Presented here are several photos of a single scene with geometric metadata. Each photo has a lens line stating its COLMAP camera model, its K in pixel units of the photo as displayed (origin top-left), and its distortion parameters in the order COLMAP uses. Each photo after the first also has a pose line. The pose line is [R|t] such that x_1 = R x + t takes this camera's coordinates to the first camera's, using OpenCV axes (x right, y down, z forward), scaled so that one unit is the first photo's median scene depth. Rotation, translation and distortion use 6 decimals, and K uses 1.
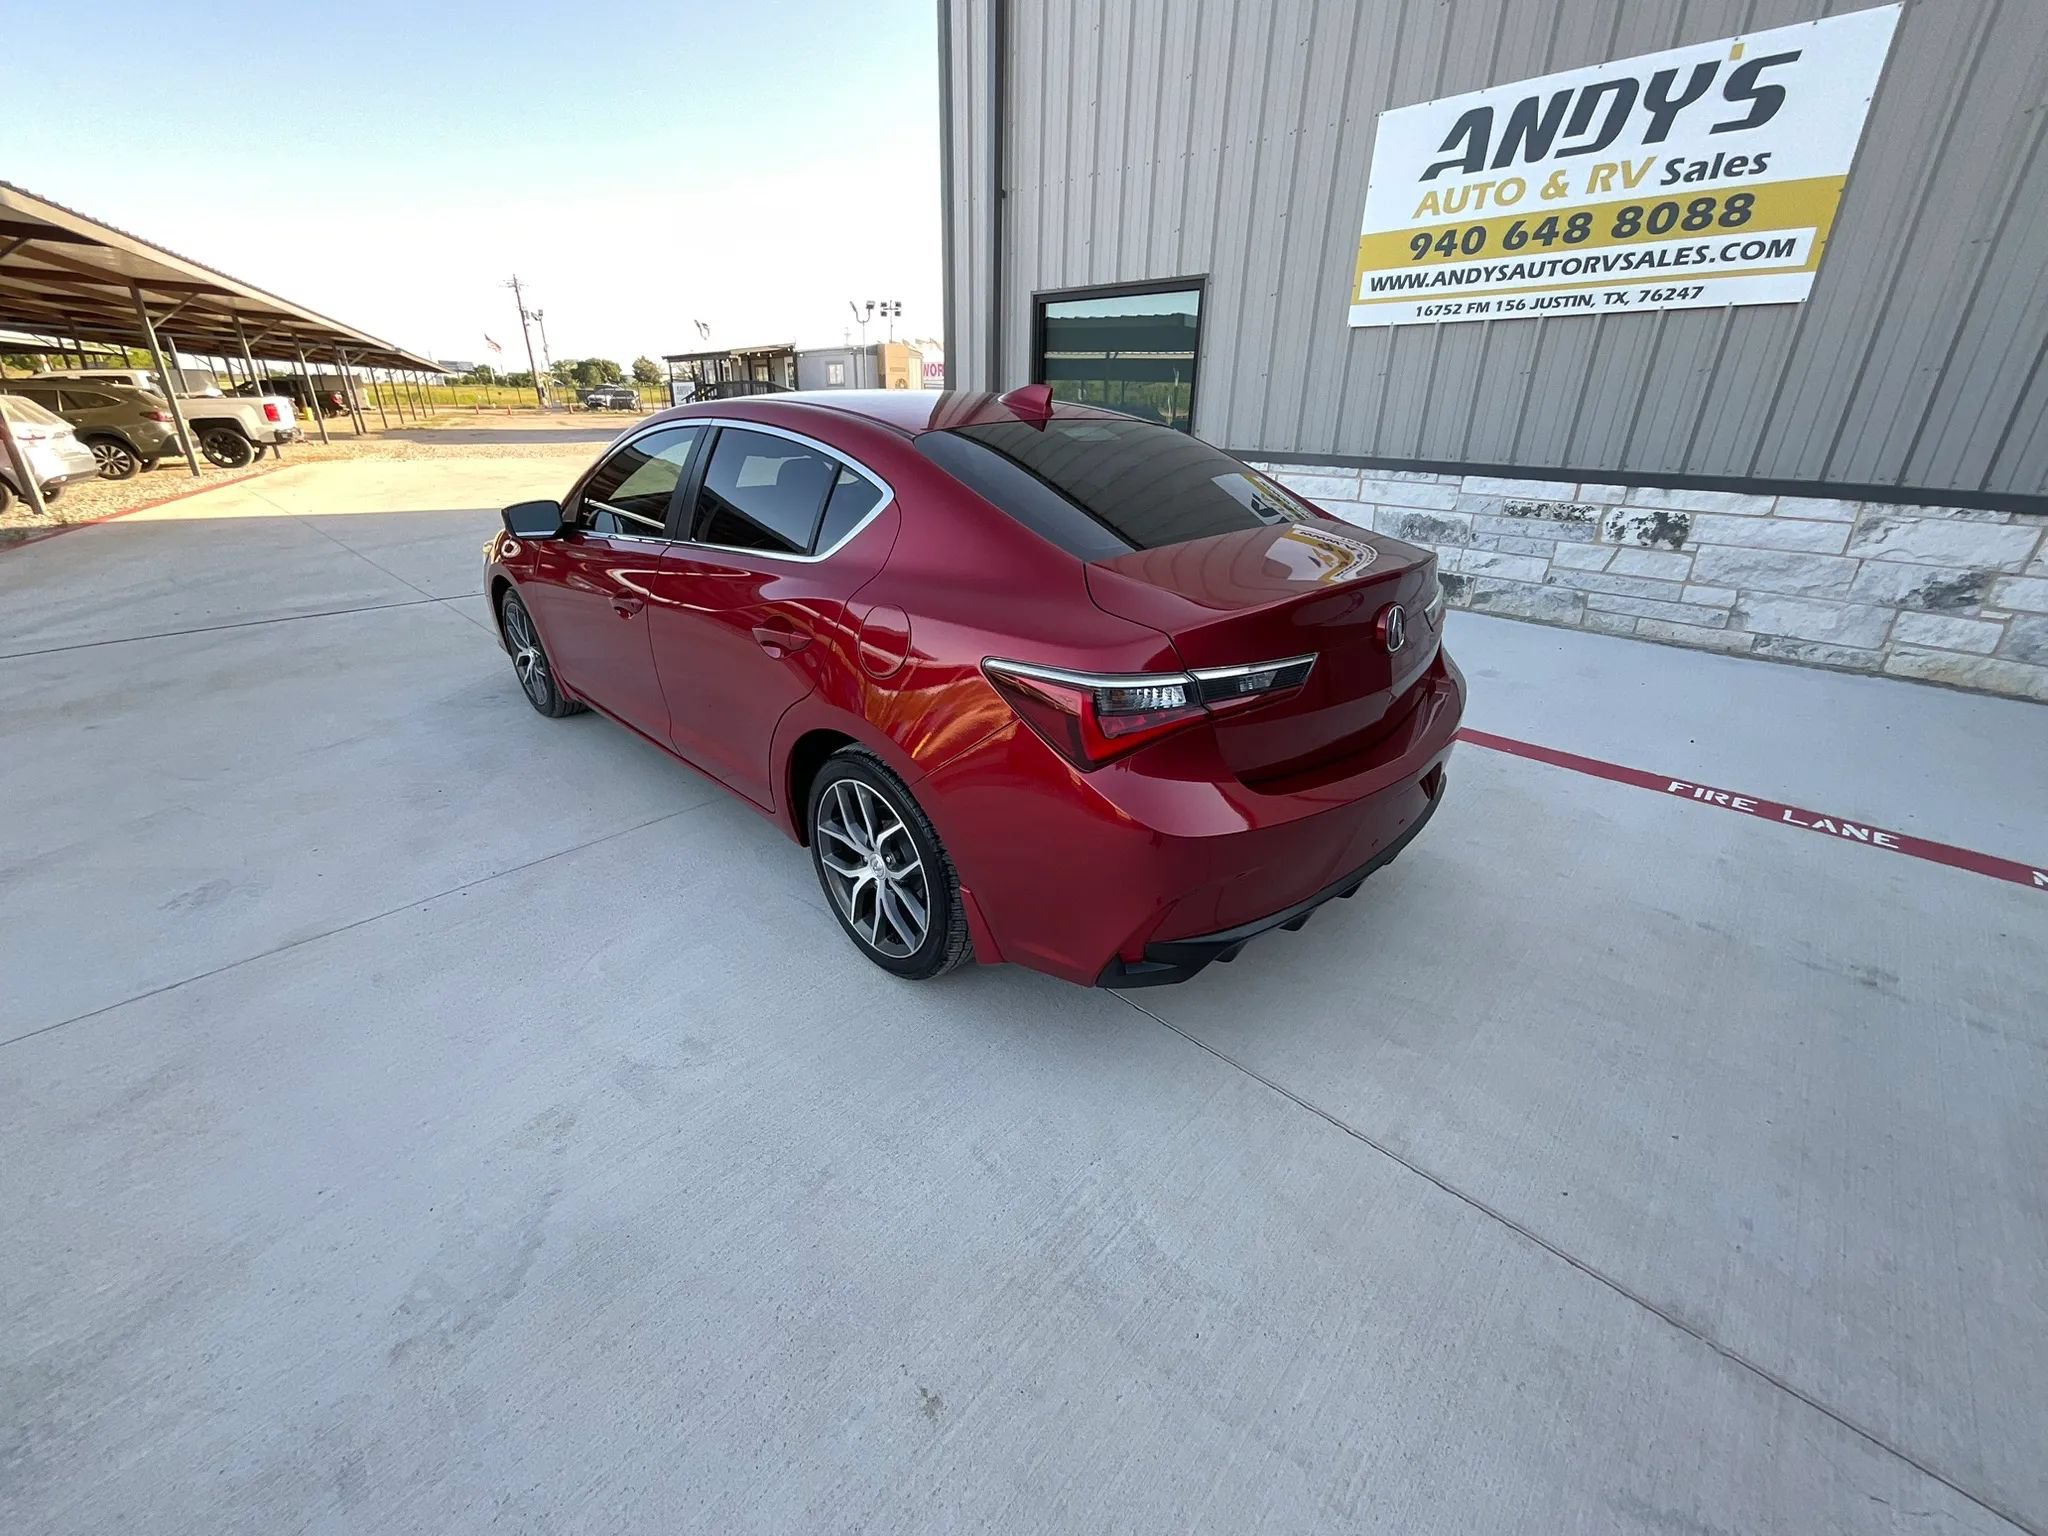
lens RADIAL K [[834.5, 0, 1020.2], [0, 834.5, 767.7], [0, 0, 1]] dist [0.000338, -0.000945]
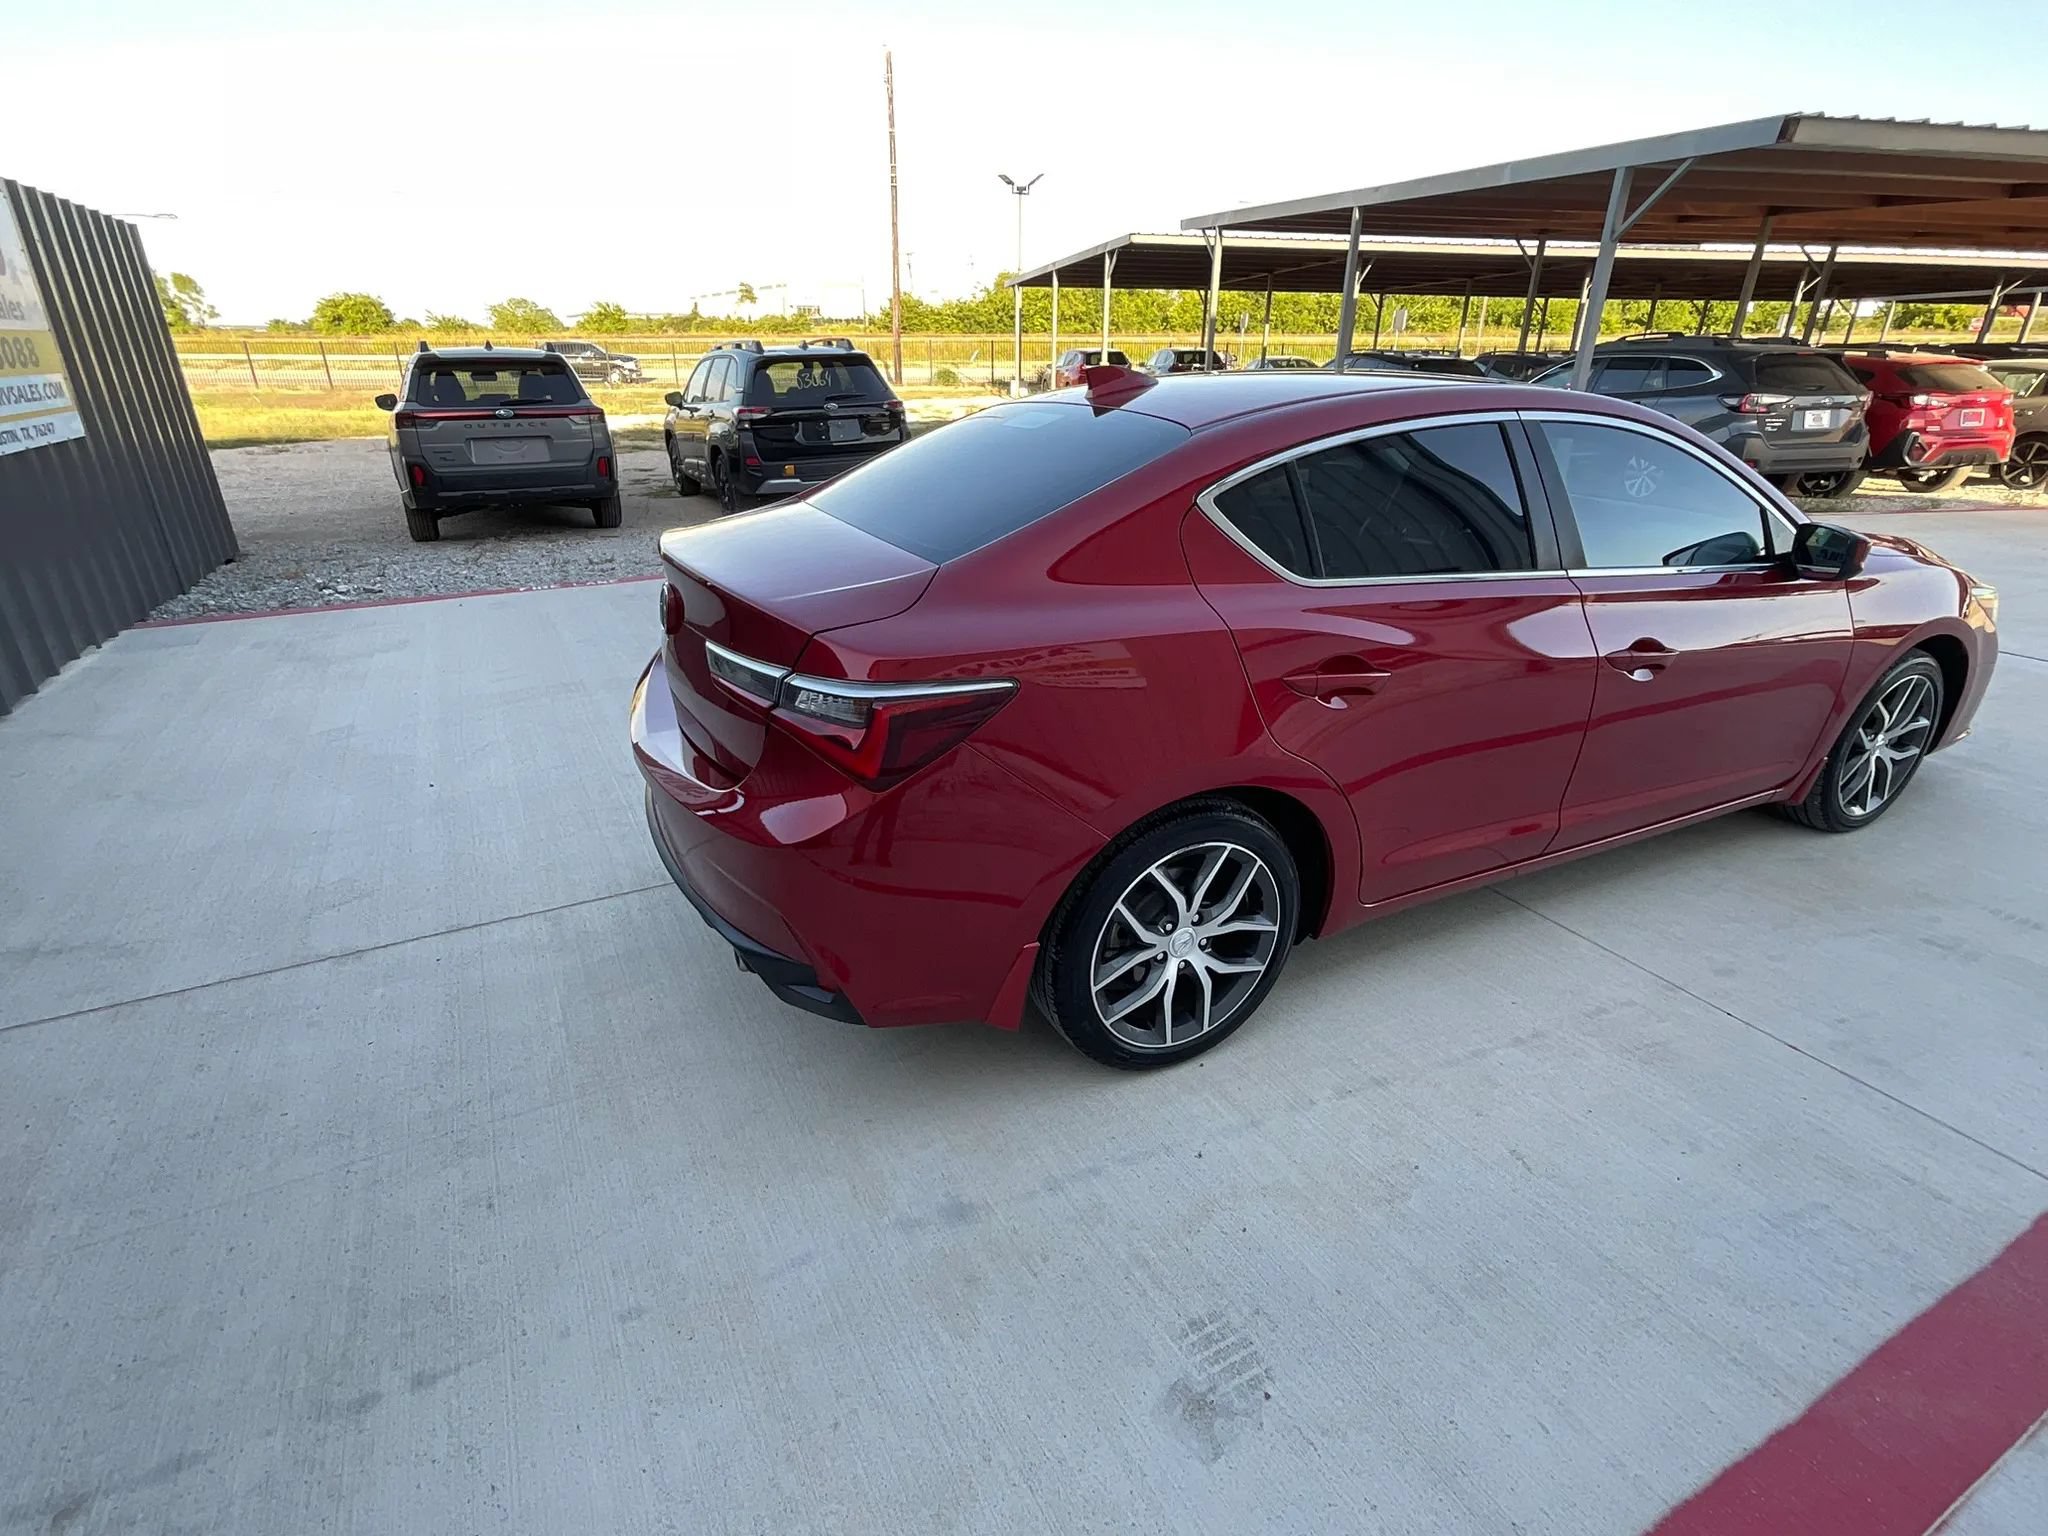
lens RADIAL K [[987.3, 0, 1009.6], [0, 987.3, 780.0], [0, 0, 1]] dist [-0.016027, 0.011882]
pose [[-0.942373, -0.148448, 0.299826, -0.621765], [0.117020, 0.693314, 0.711071, -0.917133], [-0.313430, 0.705180, -0.635990, 1.577034]]
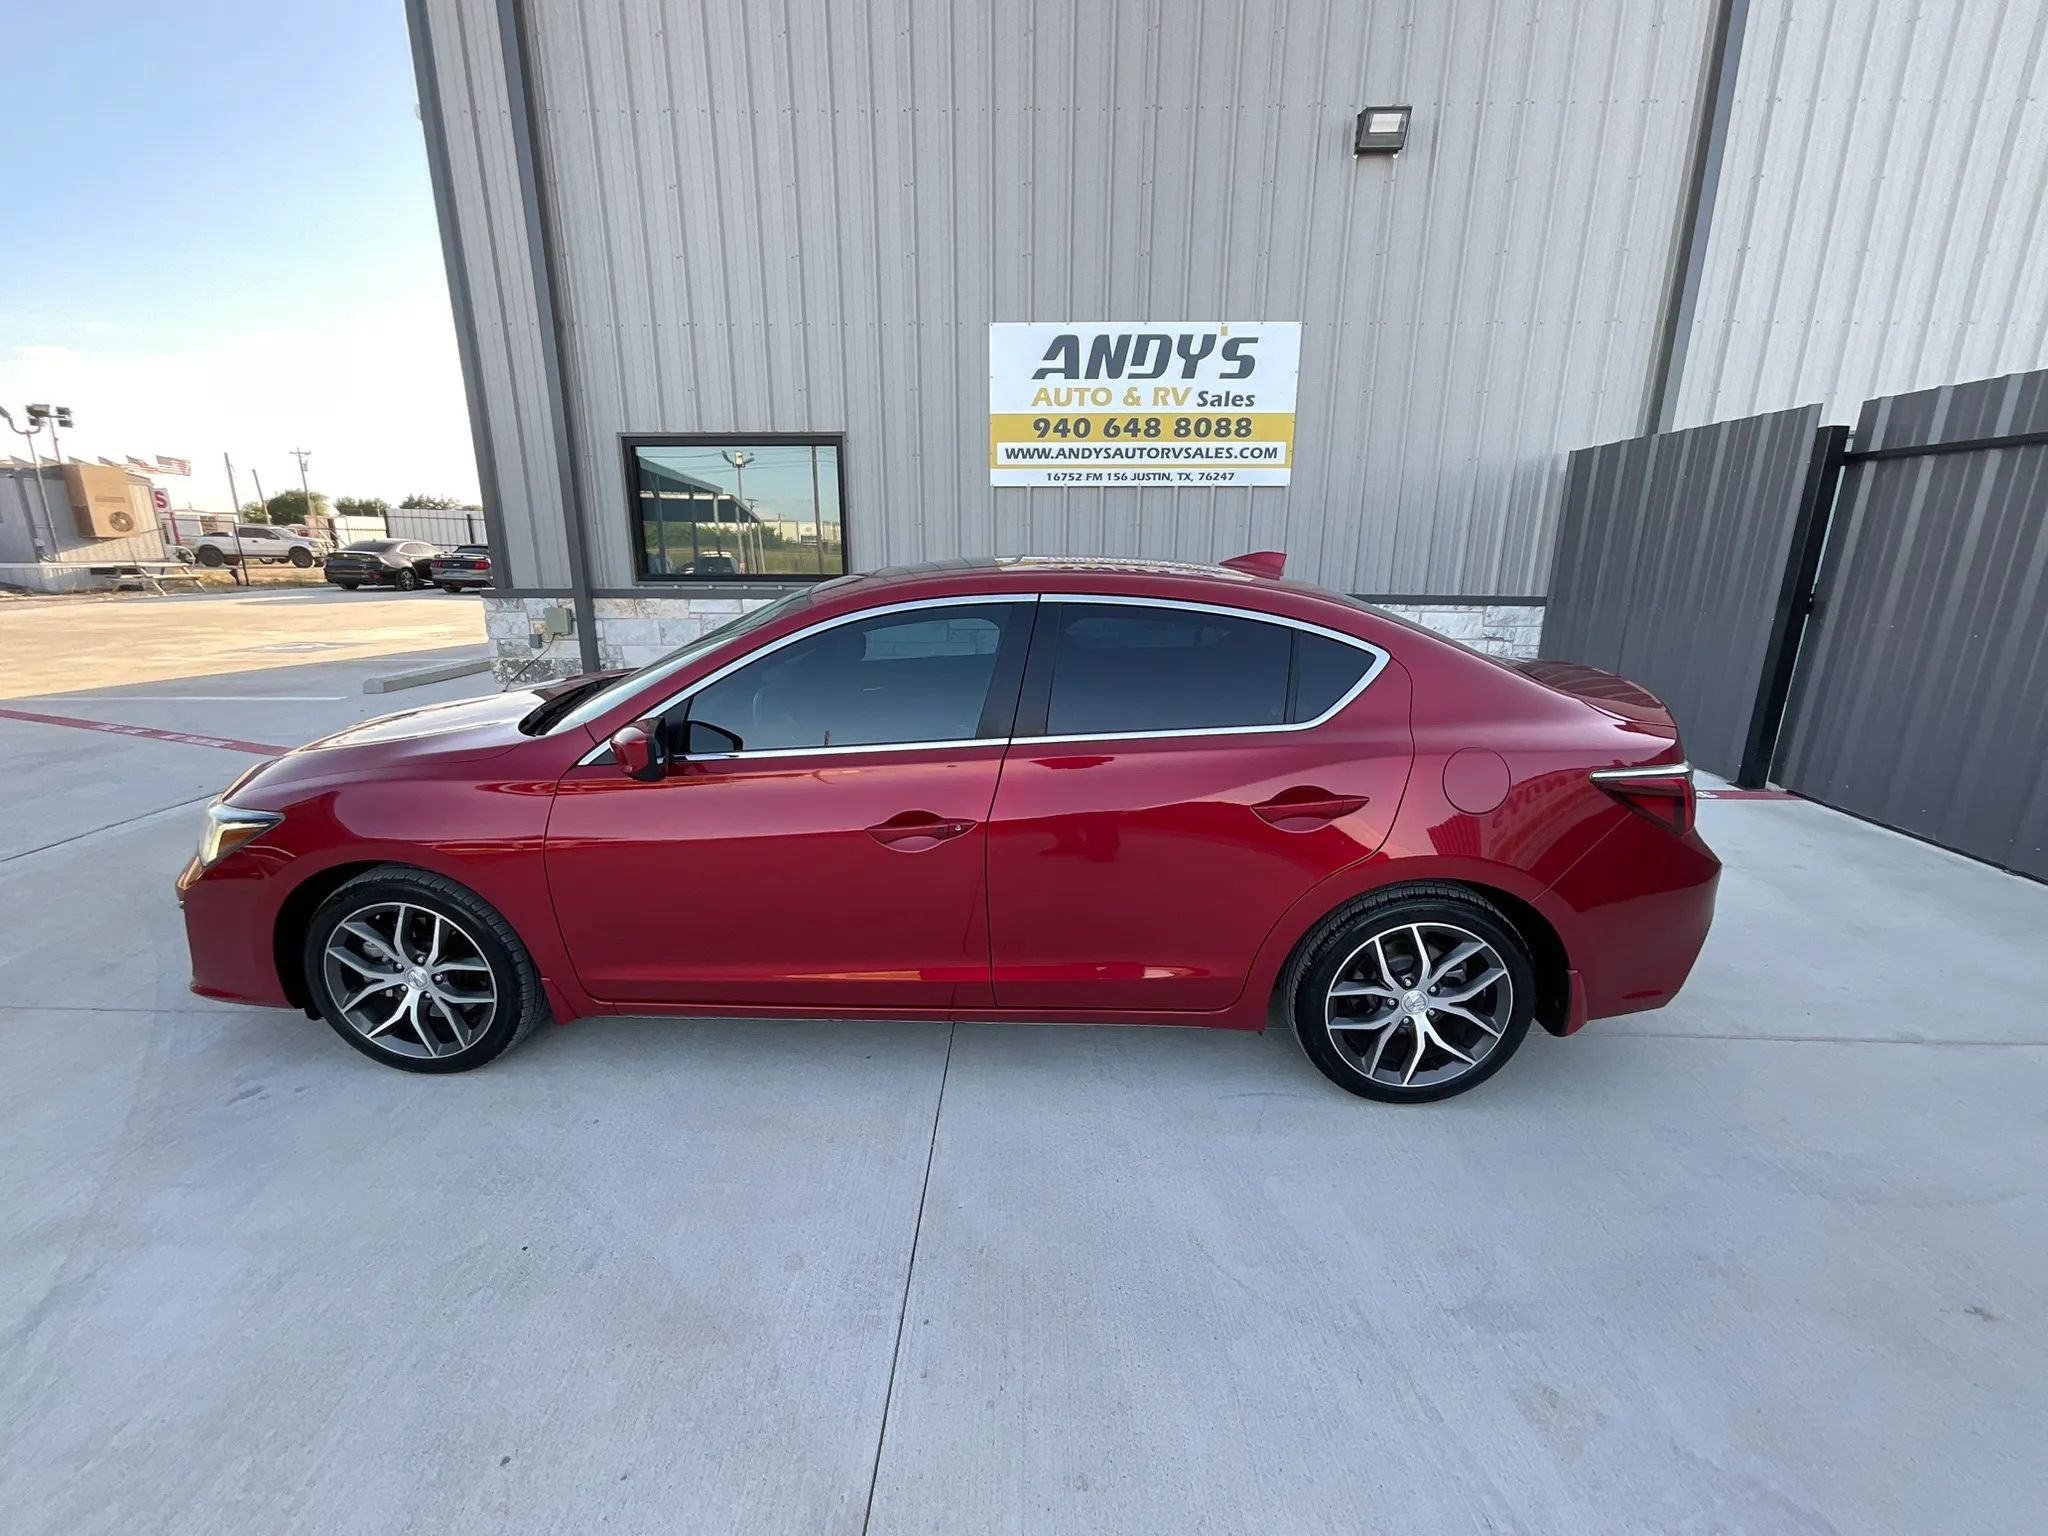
lens RADIAL K [[834.5, 0, 1028.0], [0, 834.5, 761.4], [0, 0, 1]] dist [0.000338, -0.000945]
pose [[0.733553, -0.181339, 0.654993, -0.492841], [0.275998, 0.960184, -0.043267, -0.109504], [-0.621068, 0.212515, 0.754395, 0.197302]]
